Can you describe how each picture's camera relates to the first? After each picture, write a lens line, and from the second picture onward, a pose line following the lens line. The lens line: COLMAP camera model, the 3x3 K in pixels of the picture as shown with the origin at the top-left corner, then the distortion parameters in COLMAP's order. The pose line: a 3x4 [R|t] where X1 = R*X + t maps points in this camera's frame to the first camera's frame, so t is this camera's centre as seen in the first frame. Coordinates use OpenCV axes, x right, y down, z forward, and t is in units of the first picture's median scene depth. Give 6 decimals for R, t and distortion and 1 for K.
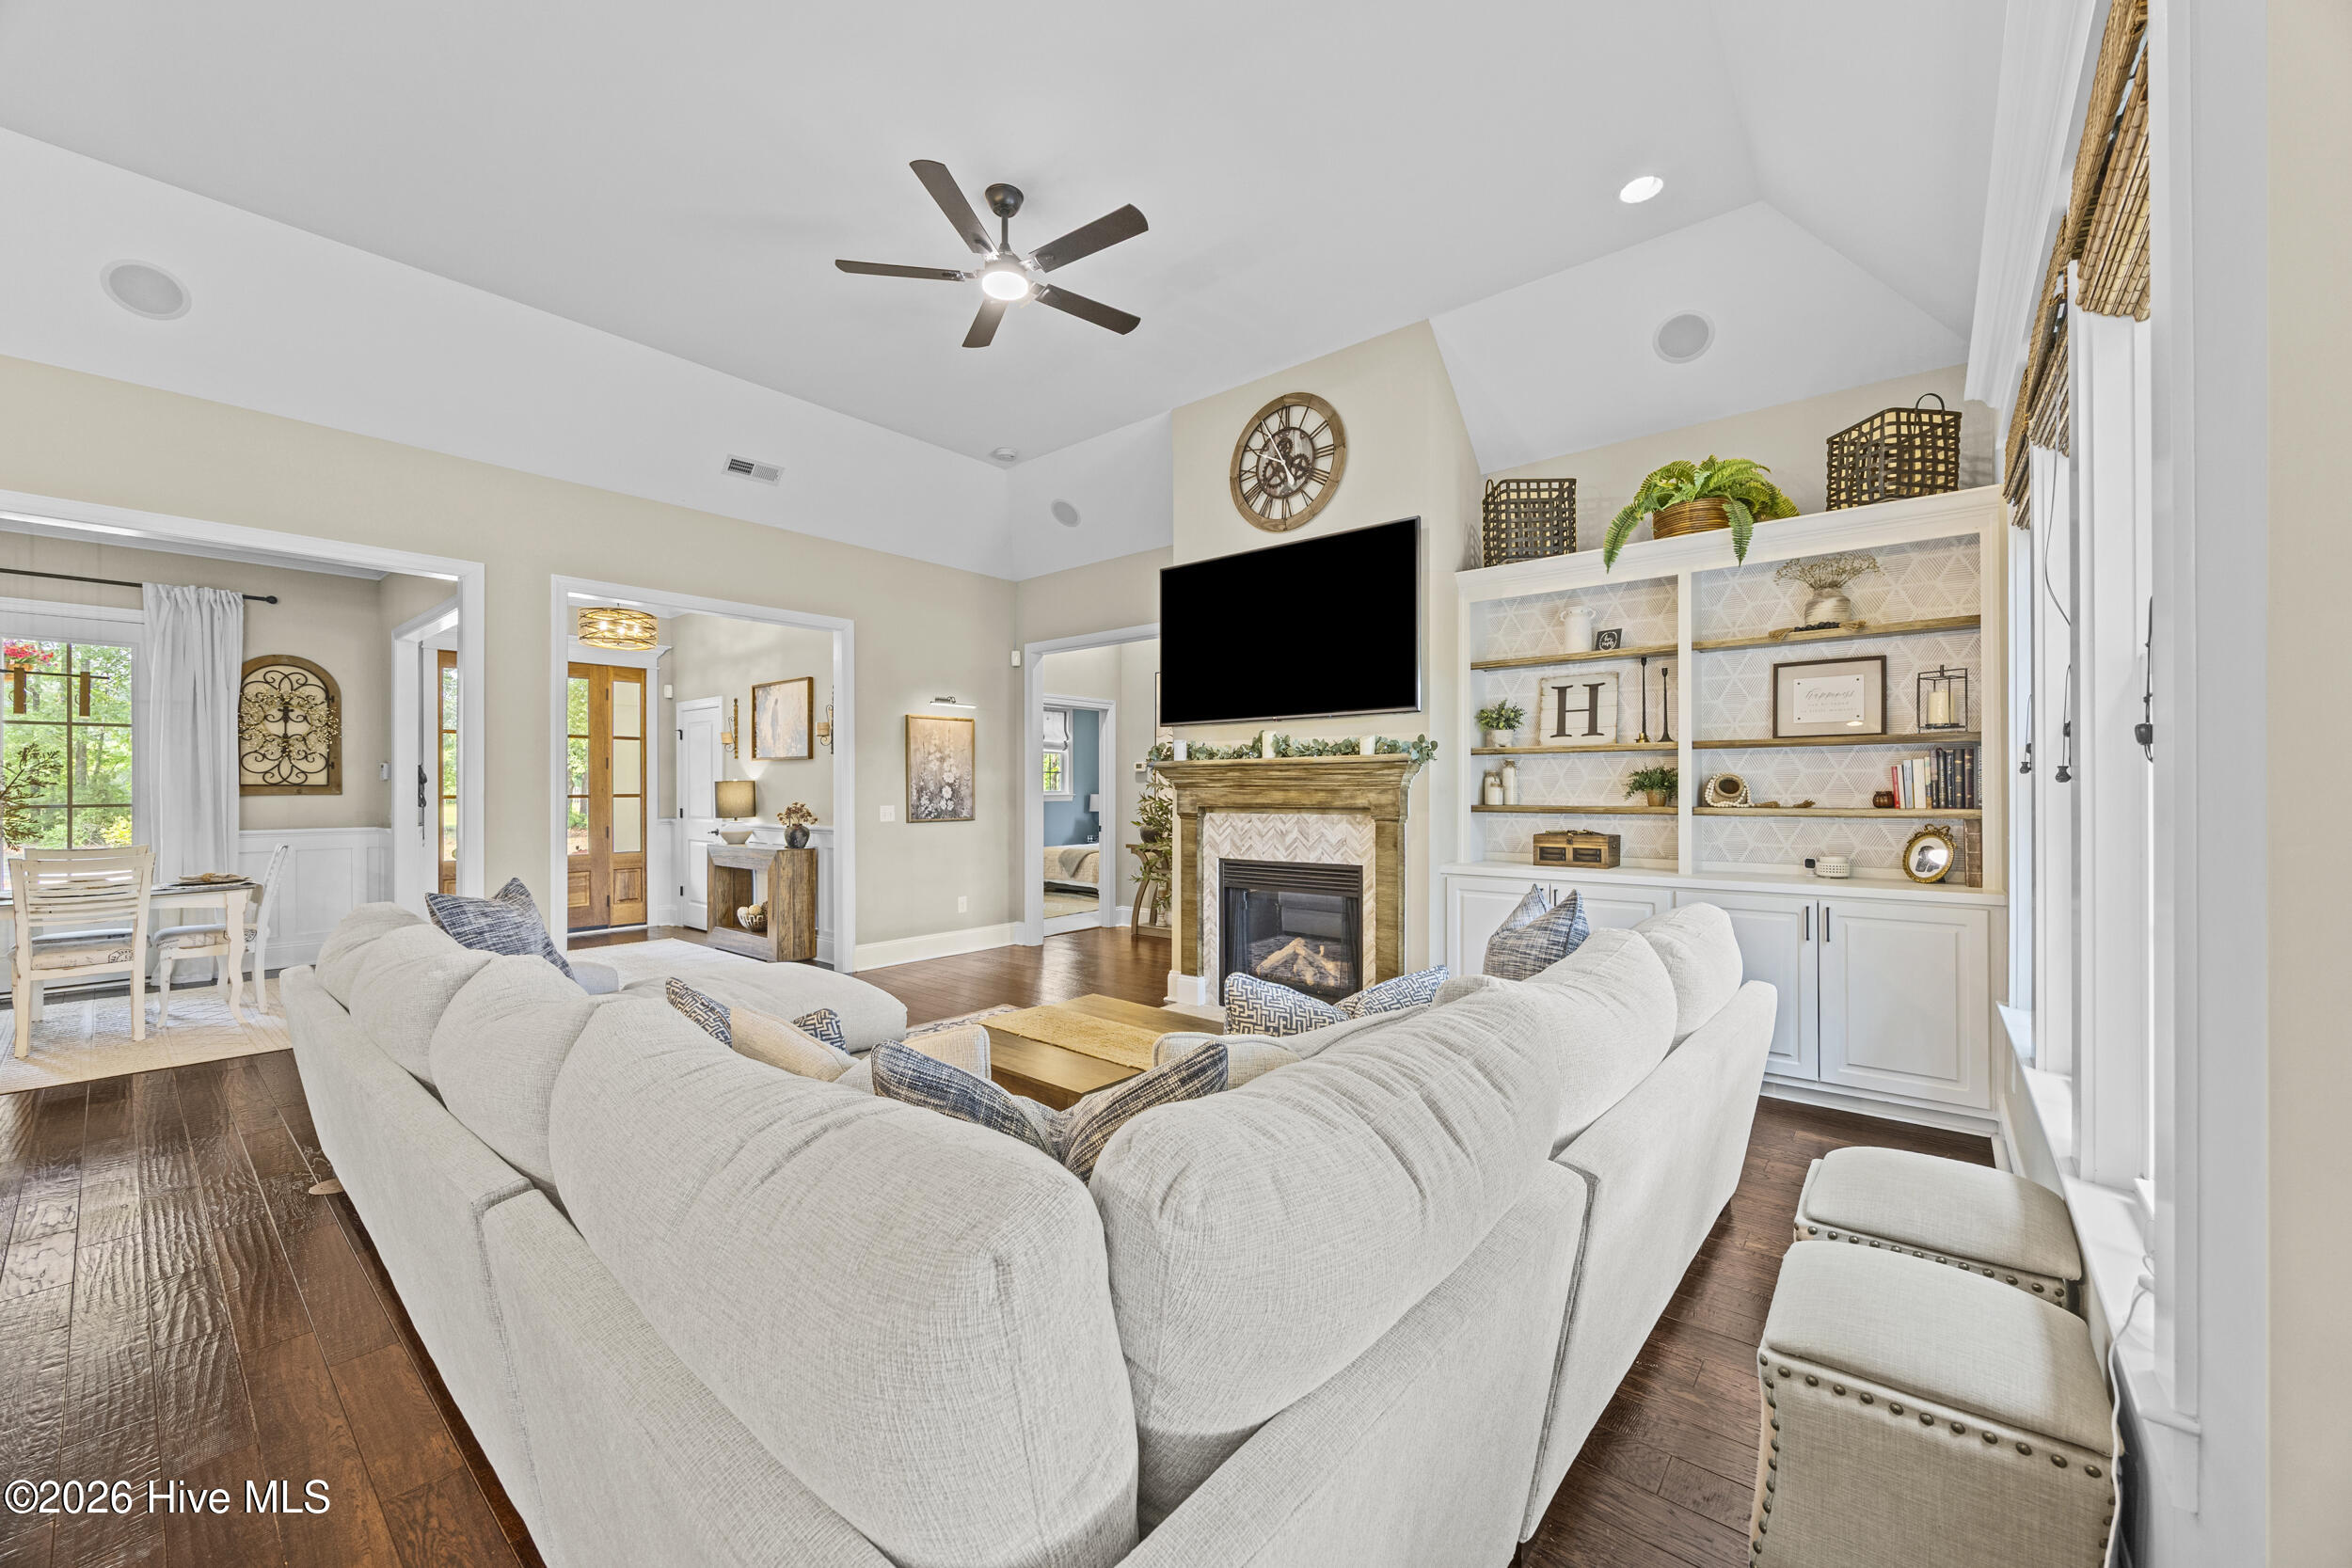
lens RADIAL K [[897.7, 0, 1169.8], [0, 897.7, 782.8], [0, 0, 1]] dist [0.000016, -0.000066]
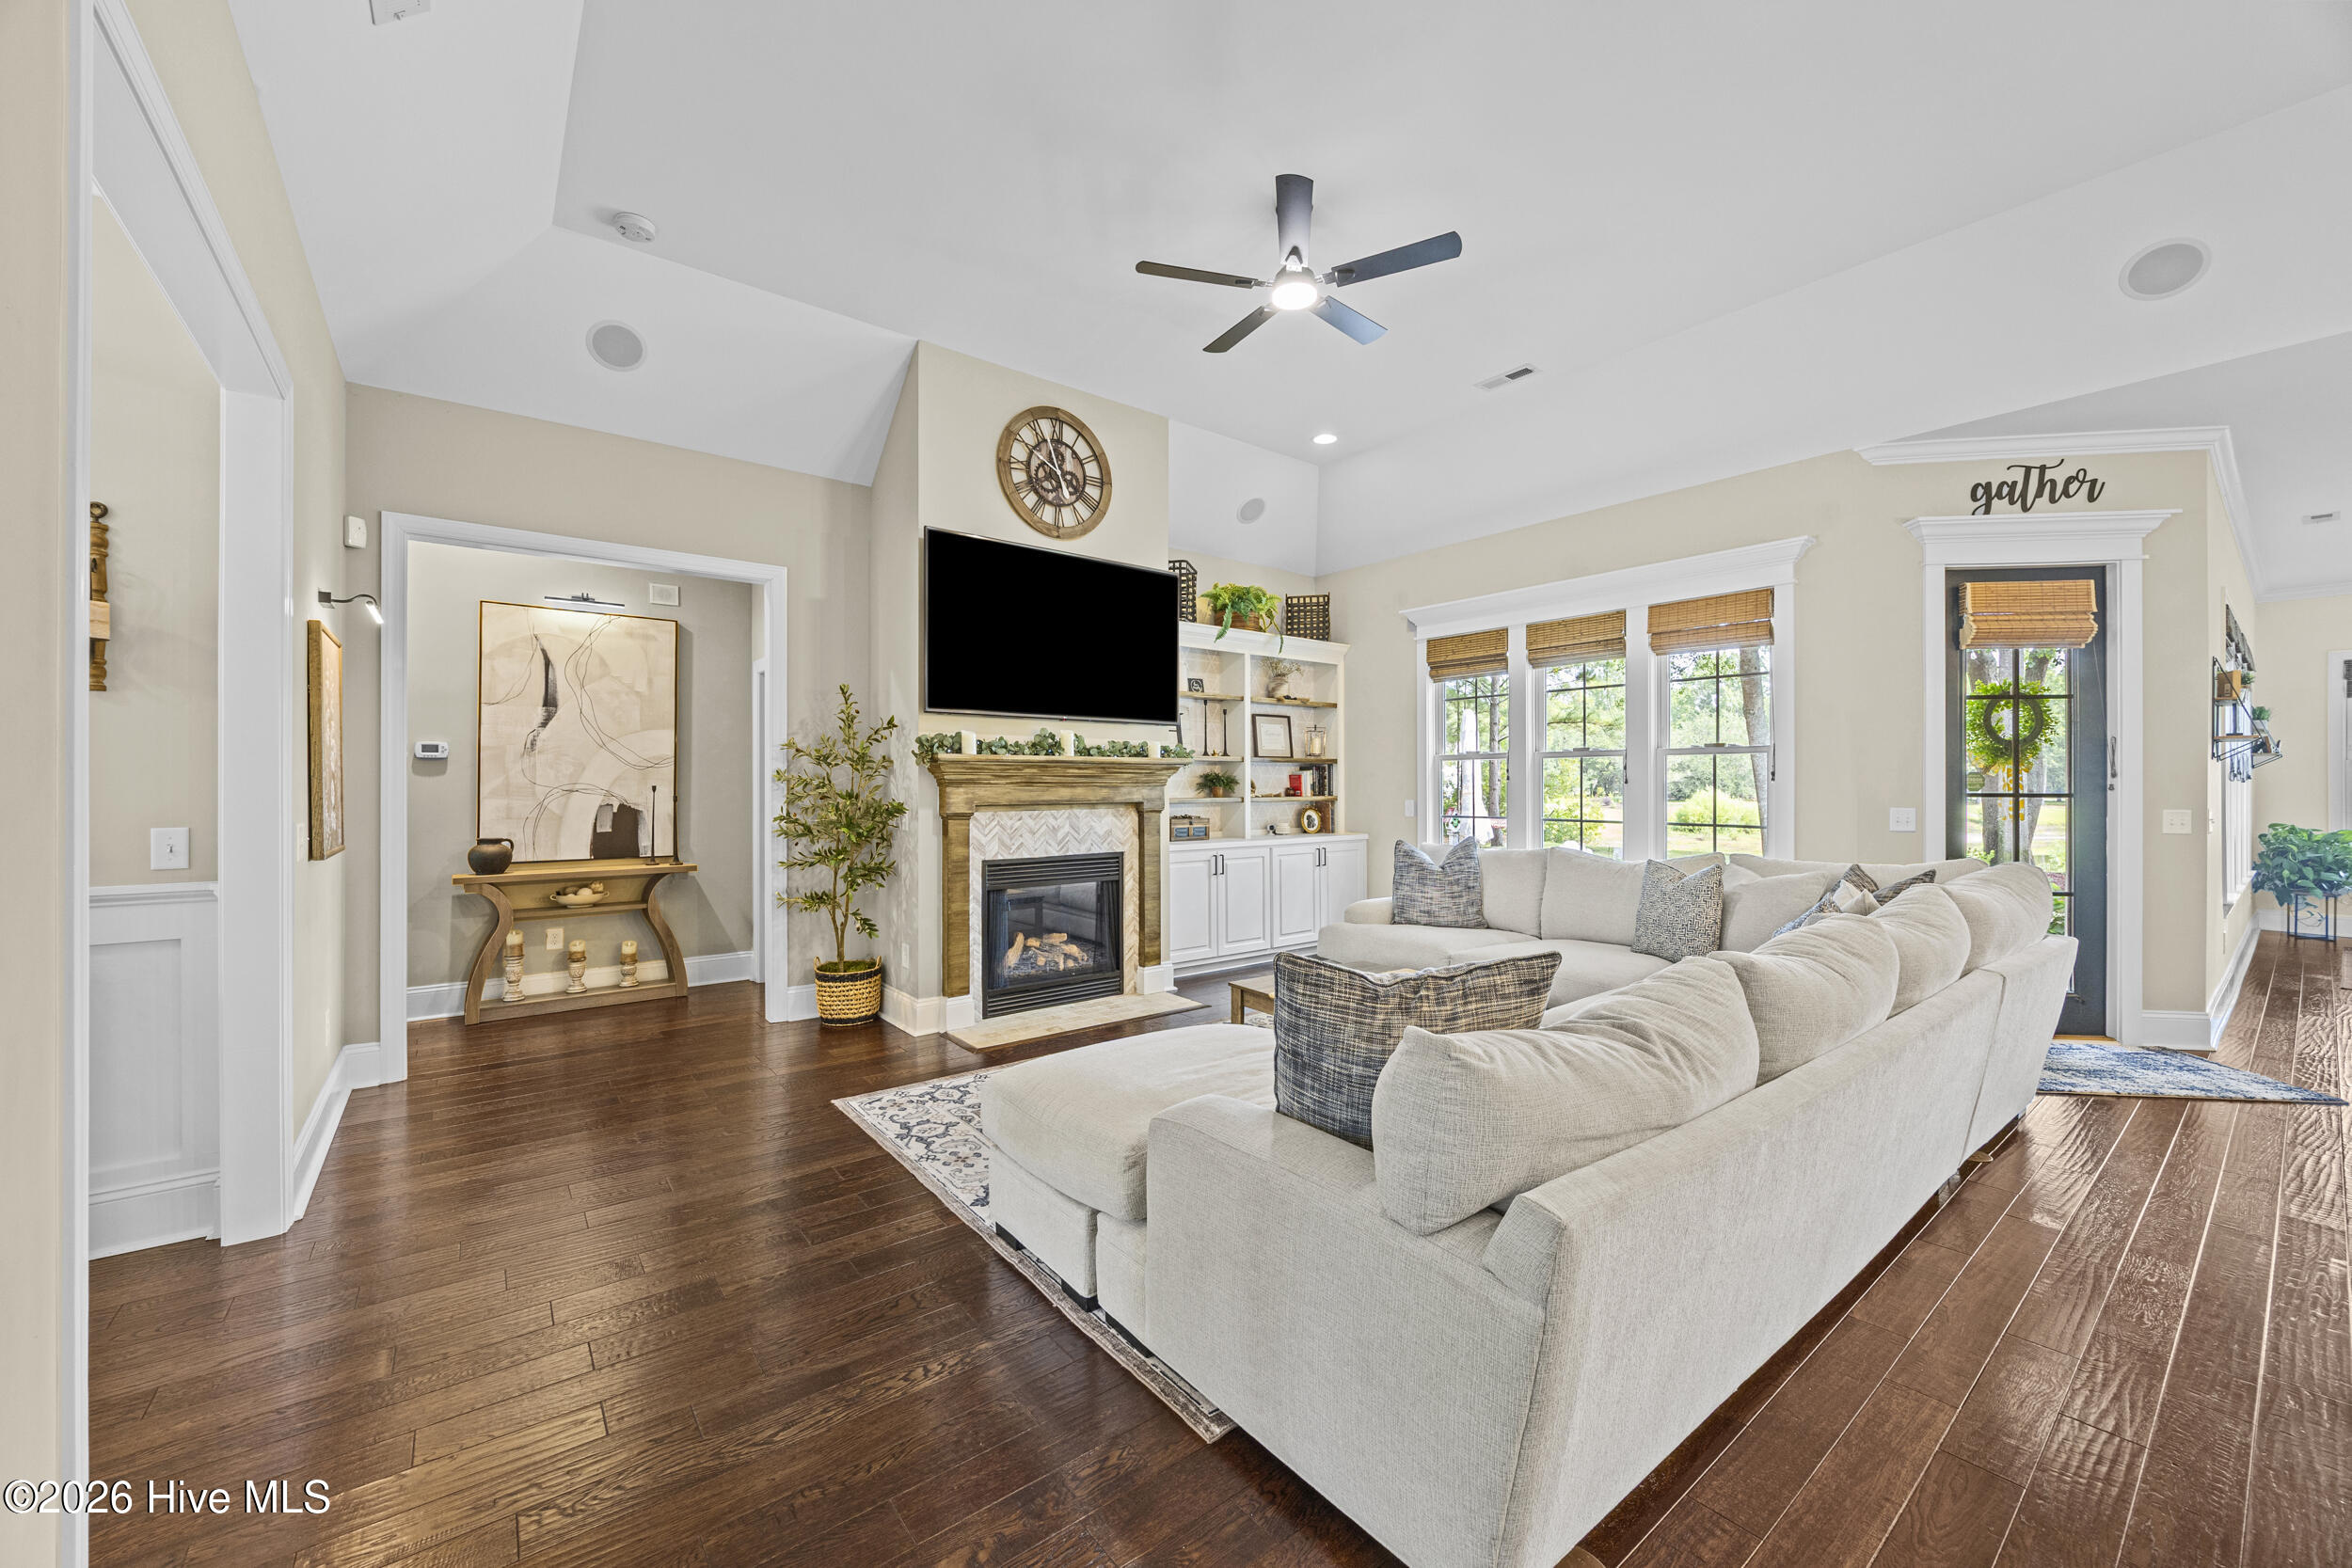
lens RADIAL K [[897.7, 0, 1161.9], [0, 897.7, 779.5], [0, 0, 1]] dist [0.000016, -0.000066]
pose [[0.209158, 0.007084, 0.977856, -0.874730], [-0.006123, 0.999964, -0.005934, 0.004793], [-0.977863, -0.004746, 0.209193, 0.671596]]
